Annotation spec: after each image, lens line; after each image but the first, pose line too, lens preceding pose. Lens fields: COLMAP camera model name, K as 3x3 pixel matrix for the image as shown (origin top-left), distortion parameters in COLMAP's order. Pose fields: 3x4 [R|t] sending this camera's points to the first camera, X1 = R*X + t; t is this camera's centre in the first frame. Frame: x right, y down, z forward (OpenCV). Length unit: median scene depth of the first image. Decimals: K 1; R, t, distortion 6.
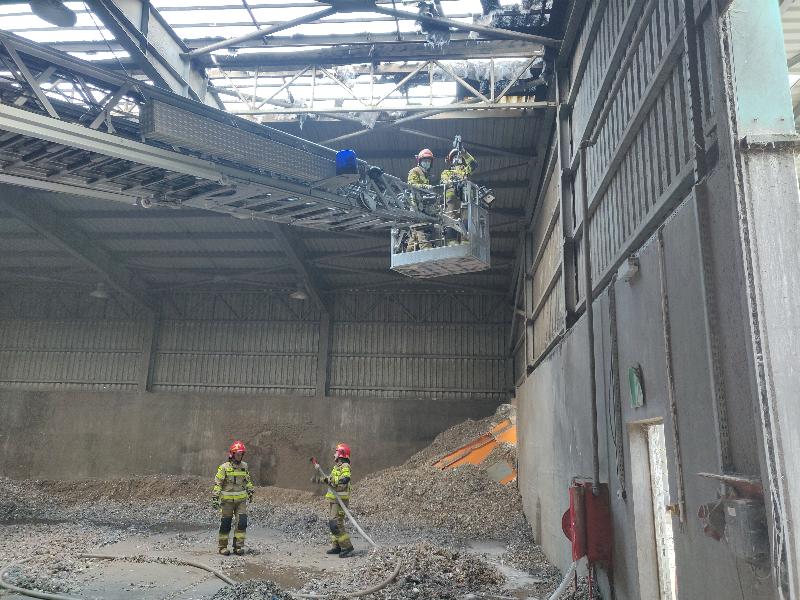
lens RADIAL K [[618.8, 0, 397.0], [0, 618.8, 296.3], [0, 0, 1]] dist [0.004250, 0.046837]
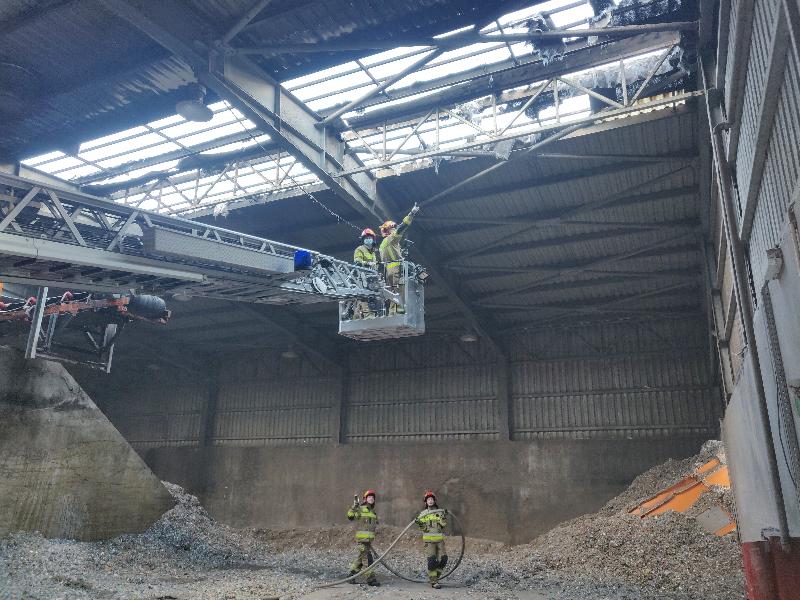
lens RADIAL K [[618.8, 0, 397.6], [0, 618.8, 296.6], [0, 0, 1]] dist [0.004250, 0.046837]
pose [[0.945200, -0.116739, -0.304907, 0.076832], [0.094891, 0.991803, -0.085572, 0.011472], [0.312397, 0.051950, 0.948530, 0.038237]]
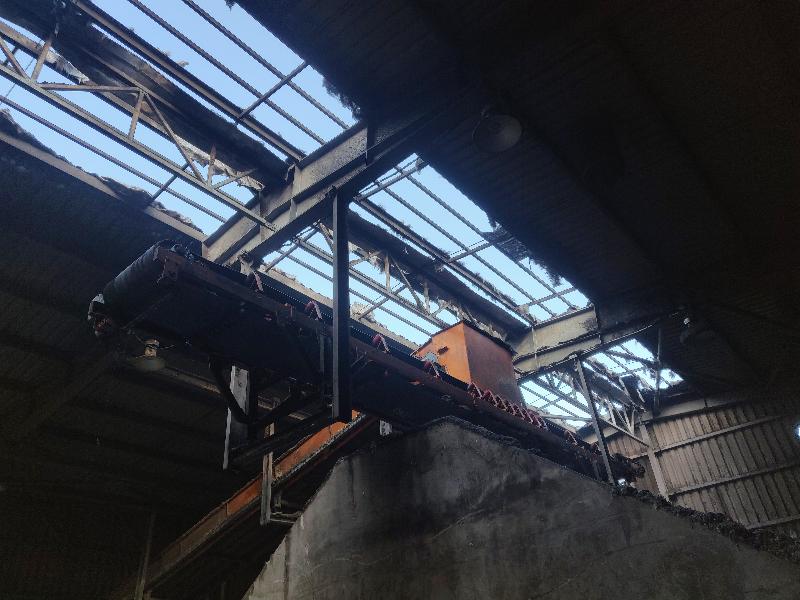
lens RADIAL K [[618.8, 0, 399.6], [0, 618.8, 300.6], [0, 0, 1]] dist [0.004250, 0.046837]
pose [[-0.573938, -0.444294, -0.687894, -0.501345], [0.252670, 0.702959, -0.664836, 0.301506], [0.778944, -0.555385, -0.291195, 1.320601]]
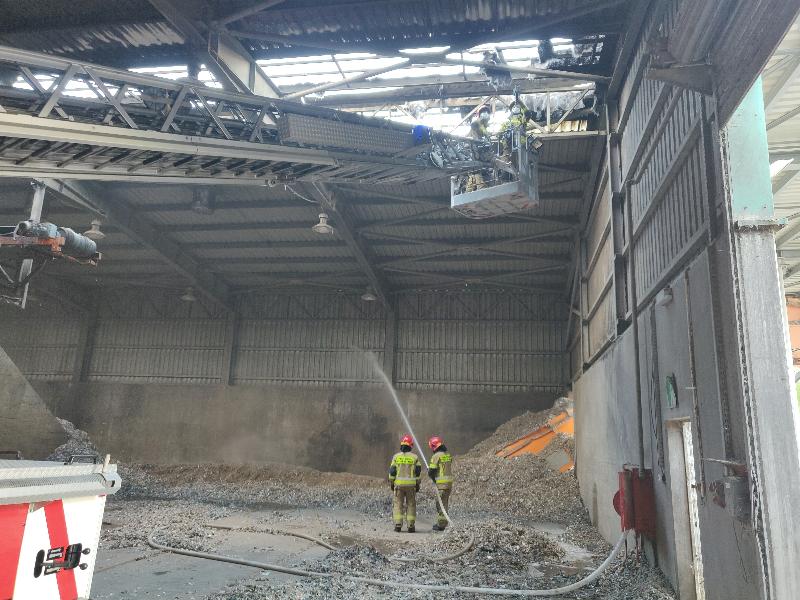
lens RADIAL K [[618.8, 0, 403.7], [0, 618.8, 290.3], [0, 0, 1]] dist [0.004250, 0.046837]
pose [[0.997139, -0.012099, -0.074620, -0.026910], [0.012661, 0.999895, 0.007058, -0.035114], [0.074527, -0.007982, 0.997187, -0.137020]]
